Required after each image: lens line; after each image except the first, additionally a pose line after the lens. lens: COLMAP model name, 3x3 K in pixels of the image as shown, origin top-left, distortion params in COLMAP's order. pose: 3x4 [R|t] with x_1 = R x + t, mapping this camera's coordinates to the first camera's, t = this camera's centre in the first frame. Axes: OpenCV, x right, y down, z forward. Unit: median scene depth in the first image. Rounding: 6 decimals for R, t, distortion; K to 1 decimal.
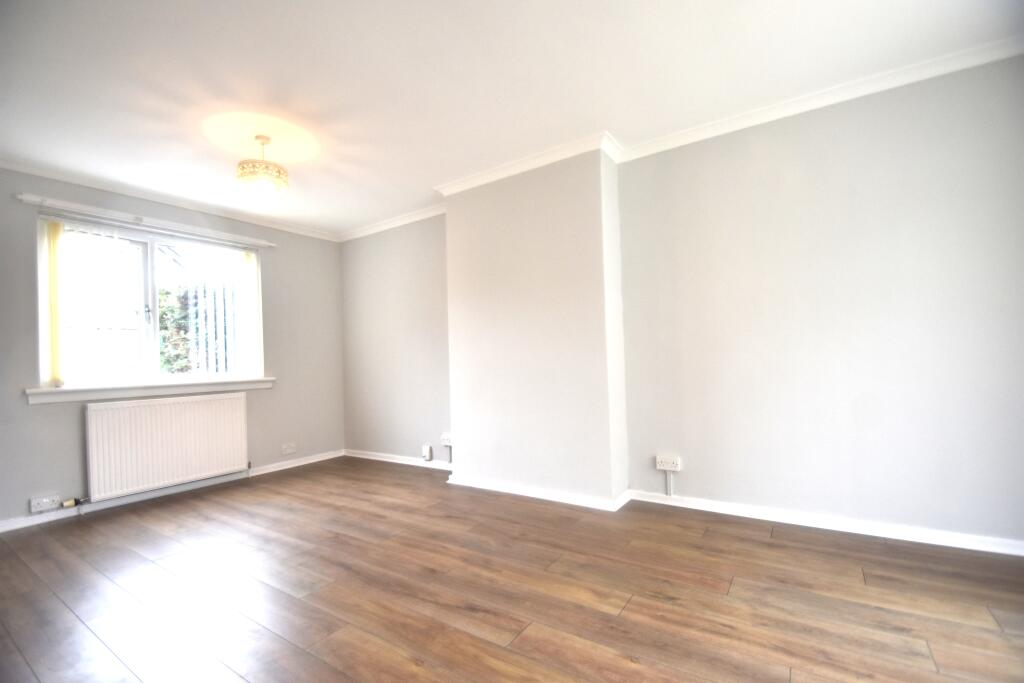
lens RADIAL K [[451.9, 0, 503.4], [0, 451.9, 351.8], [0, 0, 1]] dist [-0.002129, -0.007174]
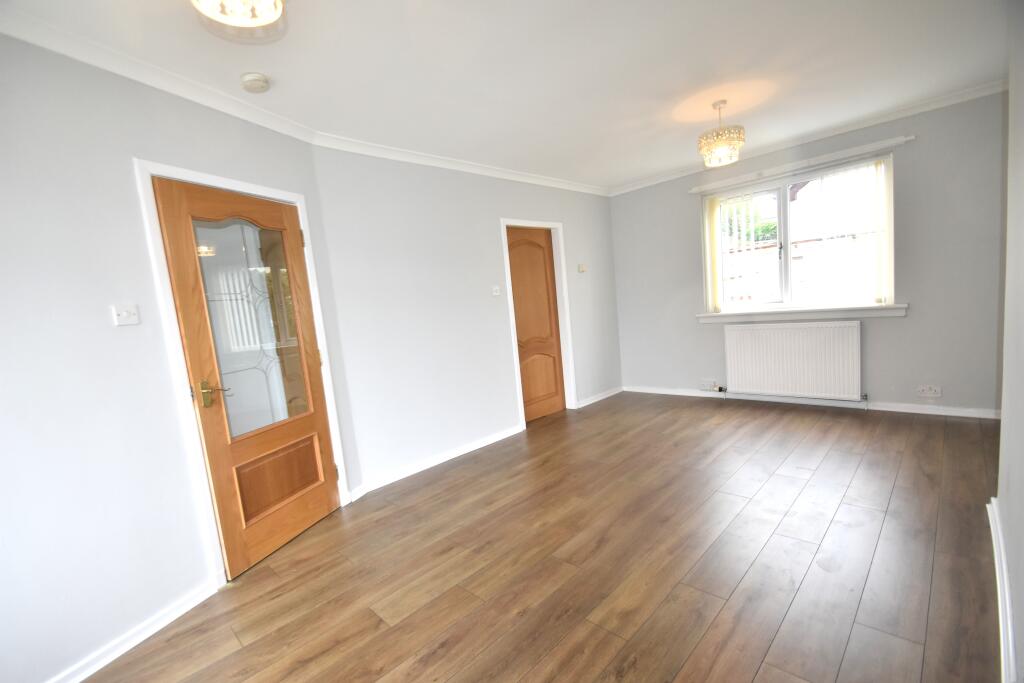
lens RADIAL K [[451.9, 0, 494.7], [0, 451.9, 355.6], [0, 0, 1]] dist [-0.002129, -0.007174]
pose [[-0.201548, 0.167387, -0.965070, 0.785116], [0.126607, 0.981476, 0.143792, -0.111557], [0.971262, -0.093203, -0.219007, 0.721242]]
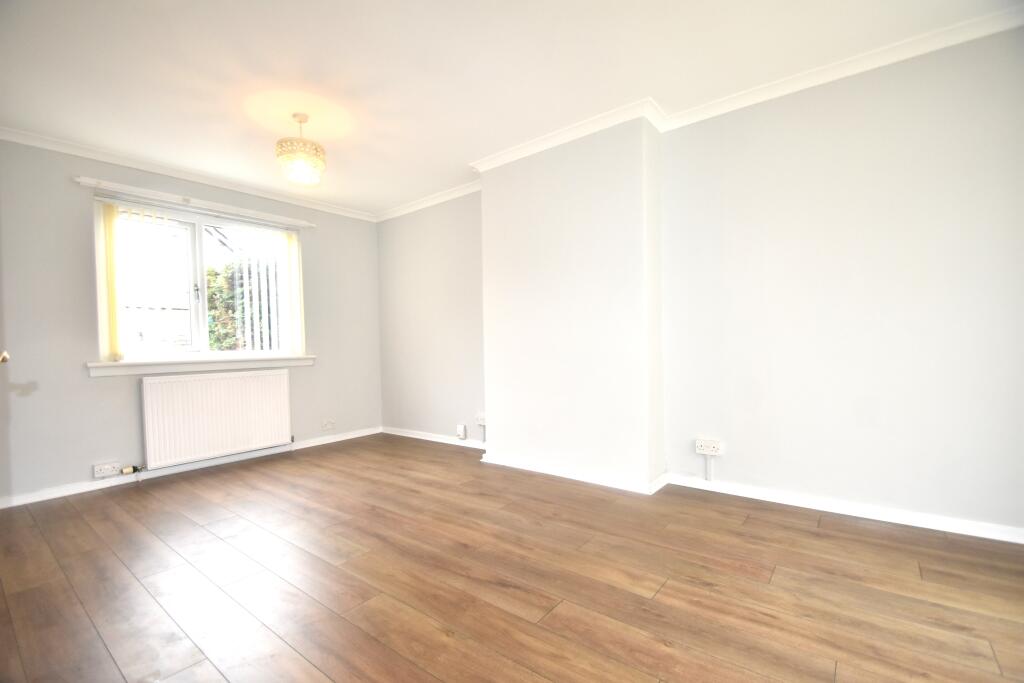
lens RADIAL K [[451.9, 0, 504.3], [0, 451.9, 352.2], [0, 0, 1]] dist [-0.002129, -0.007174]
pose [[0.996952, 0.010911, -0.077255, 0.003433], [-0.007906, 0.999204, 0.039099, 0.010533], [0.077620, -0.038369, 0.996244, 0.014779]]
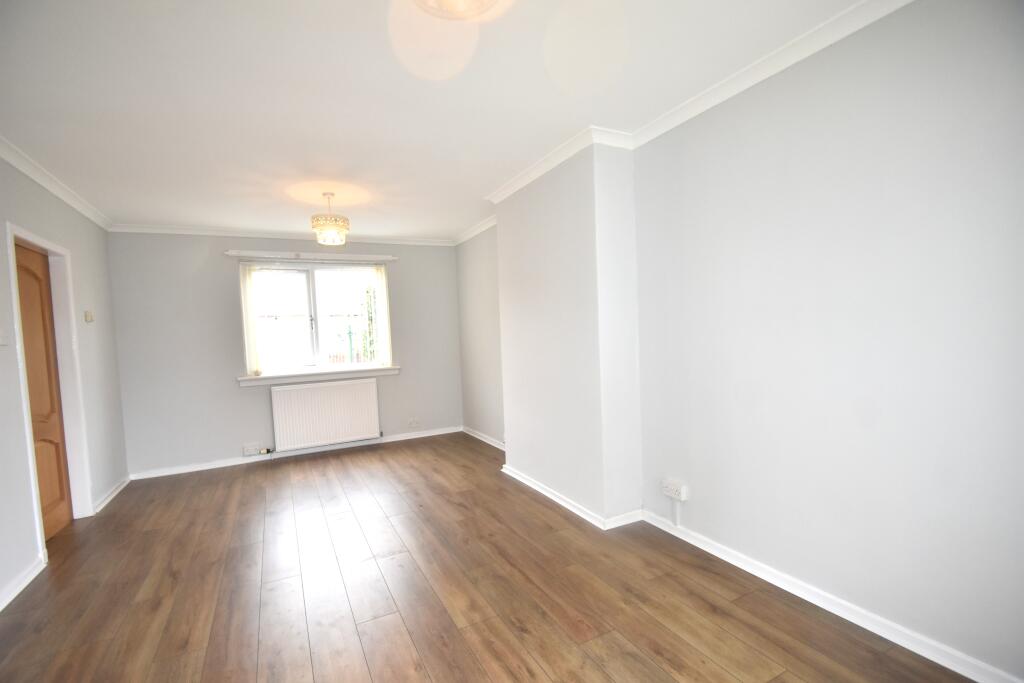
lens RADIAL K [[451.9, 0, 503.8], [0, 451.9, 353.8], [0, 0, 1]] dist [-0.002129, -0.007174]
pose [[0.873819, 0.018570, -0.485897, 0.587711], [0.024266, 0.996360, 0.081717, -0.121207], [0.485646, -0.083197, 0.870187, 0.092855]]
